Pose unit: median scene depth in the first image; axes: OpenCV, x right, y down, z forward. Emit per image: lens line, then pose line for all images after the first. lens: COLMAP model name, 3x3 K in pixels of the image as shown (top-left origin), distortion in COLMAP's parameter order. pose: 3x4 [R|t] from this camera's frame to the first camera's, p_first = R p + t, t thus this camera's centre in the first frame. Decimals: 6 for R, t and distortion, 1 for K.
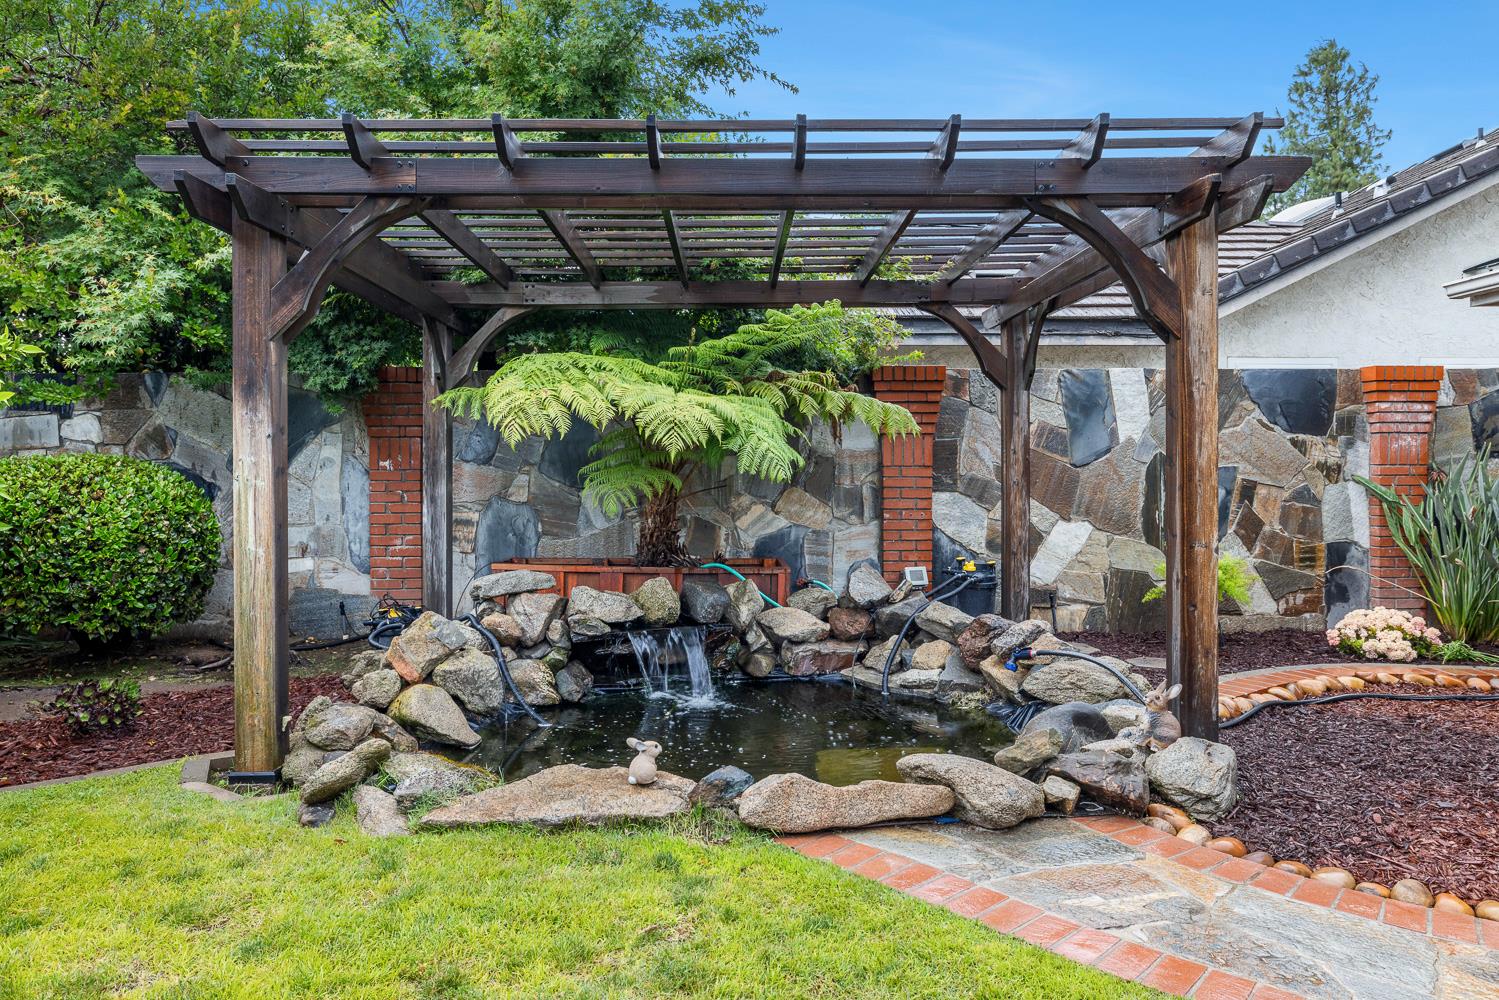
lens RADIAL K [[983.8, 0, 748.3], [0, 983.8, 485.8], [0, 0, 1]] dist [-0.001660, -0.000834]
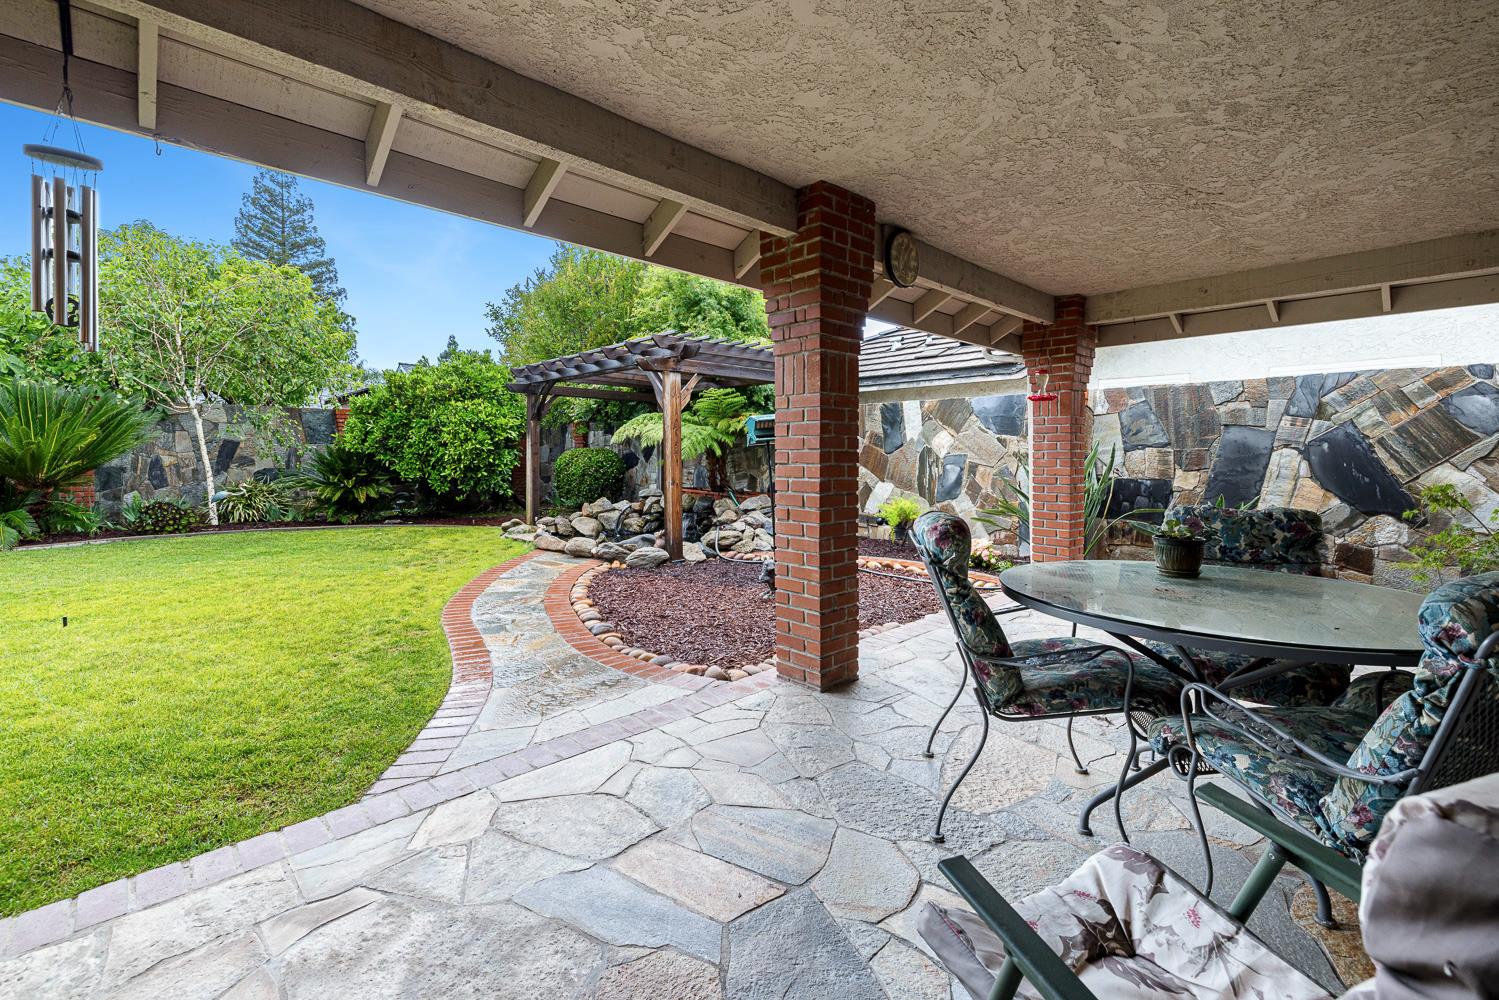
lens RADIAL K [[634.4, 0, 758.8], [0, 634.4, 460.3], [0, 0, 1]] dist [-0.001838, 0.000127]
pose [[0.676892, 0.014694, -0.735935, 1.072208], [-0.017277, 0.999842, 0.004073, -0.007261], [0.735879, 0.009958, 0.677040, -0.019455]]
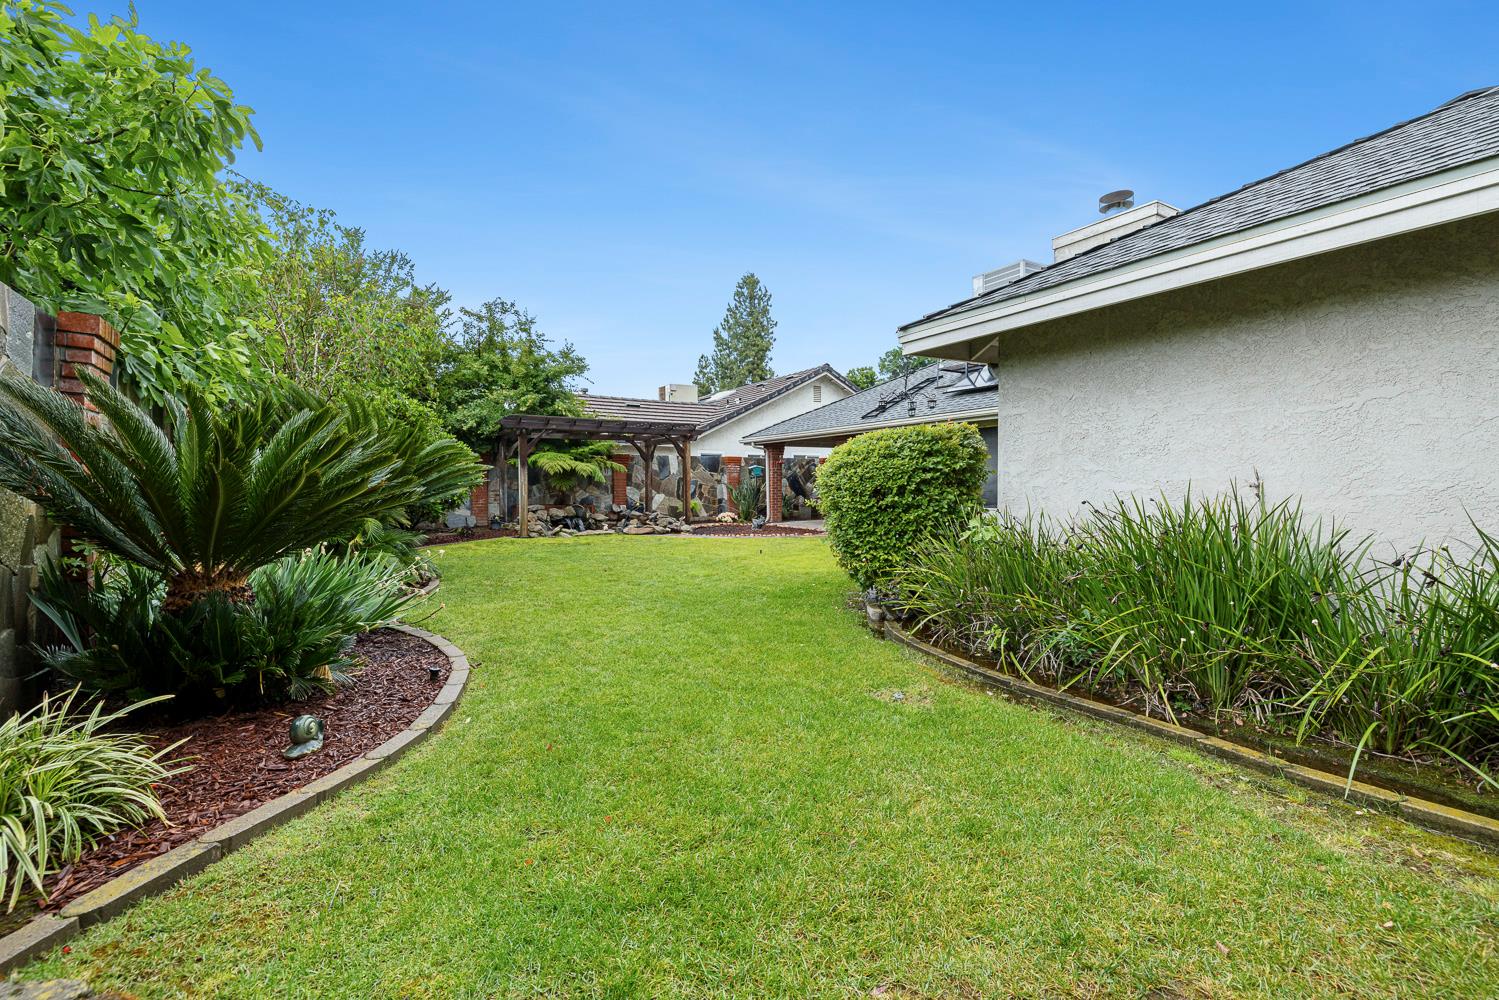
lens RADIAL K [[634.4, 0, 748.6], [0, 634.4, 492.4], [0, 0, 1]] dist [-0.001838, 0.000127]
pose [[0.871222, -0.004915, 0.490864, -0.611141], [0.005877, 0.999983, -0.000418, 0.033446], [-0.490854, 0.003249, 0.871236, -1.394300]]
